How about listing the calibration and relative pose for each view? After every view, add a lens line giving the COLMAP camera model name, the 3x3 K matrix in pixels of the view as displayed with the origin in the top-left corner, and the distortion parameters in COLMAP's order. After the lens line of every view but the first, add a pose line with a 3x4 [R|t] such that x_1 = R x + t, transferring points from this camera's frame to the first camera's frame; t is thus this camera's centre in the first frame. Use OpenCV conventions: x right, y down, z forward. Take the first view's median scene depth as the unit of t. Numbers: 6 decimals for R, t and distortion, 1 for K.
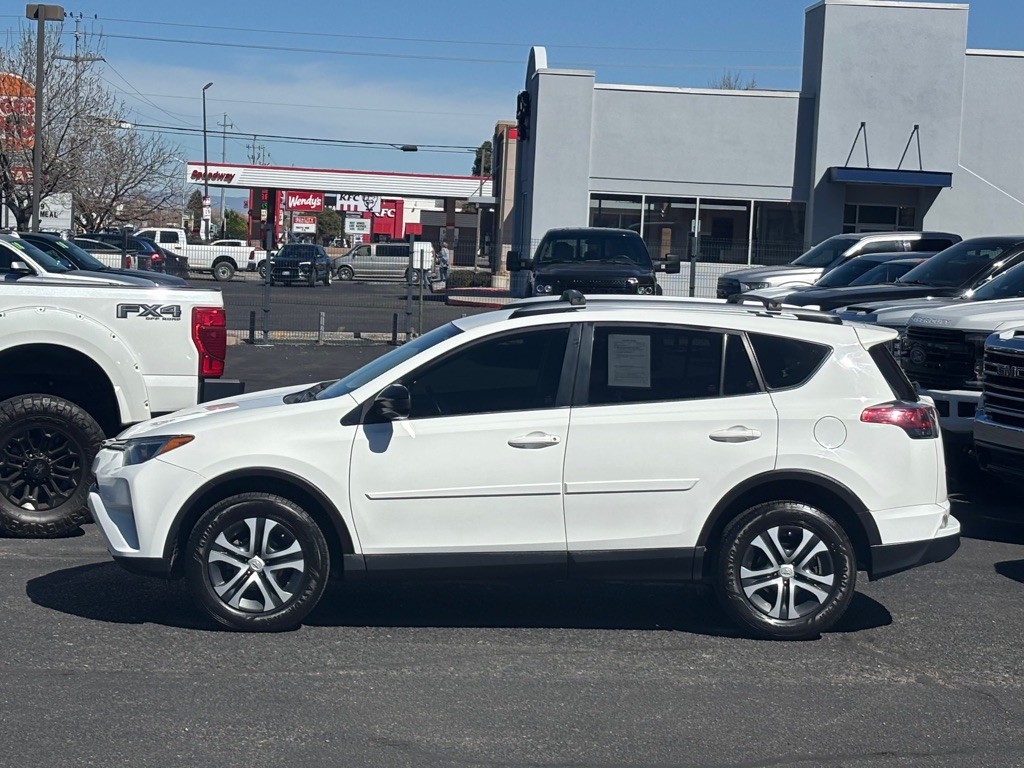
lens RADIAL K [[2361.4, 0, 526.9], [0, 2361.4, 380.7], [0, 0, 1]] dist [0.226860, -0.598059]
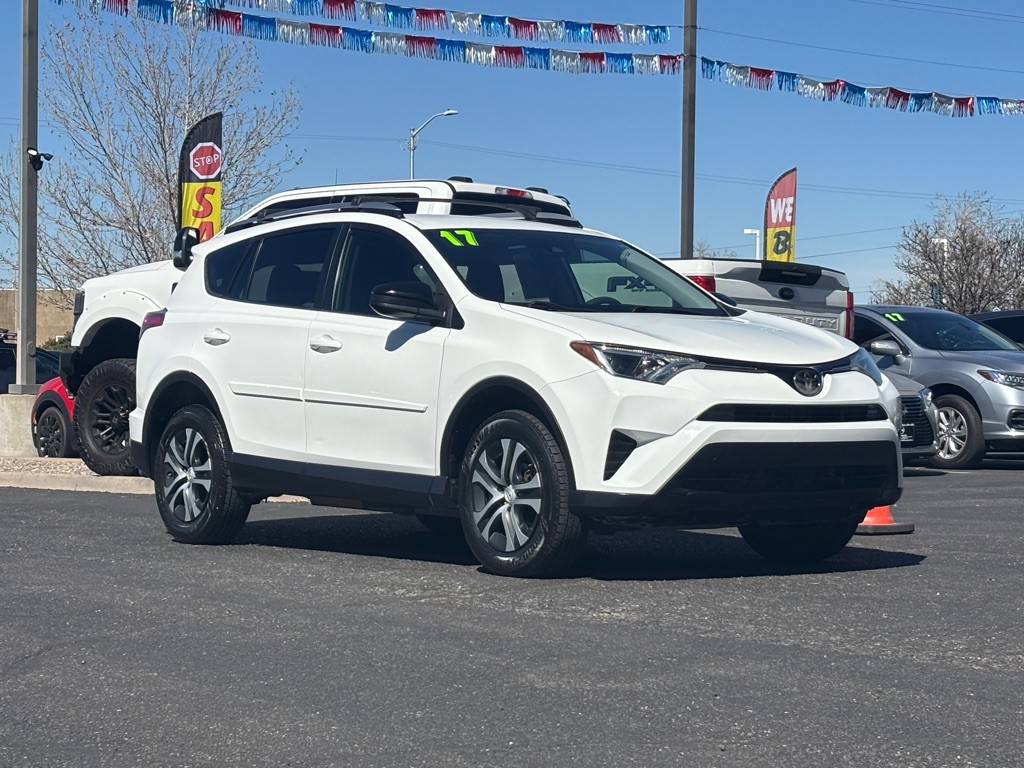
lens RADIAL K [[2367.0, 0, 494.2], [0, 2367.0, 387.8], [0, 0, 1]] dist [0.241620, -0.704160]
pose [[0.554219, -0.026122, -0.831961, 0.788942], [-0.037087, 0.997740, -0.056033, 0.090059], [0.831545, 0.061910, 0.551997, 0.511874]]
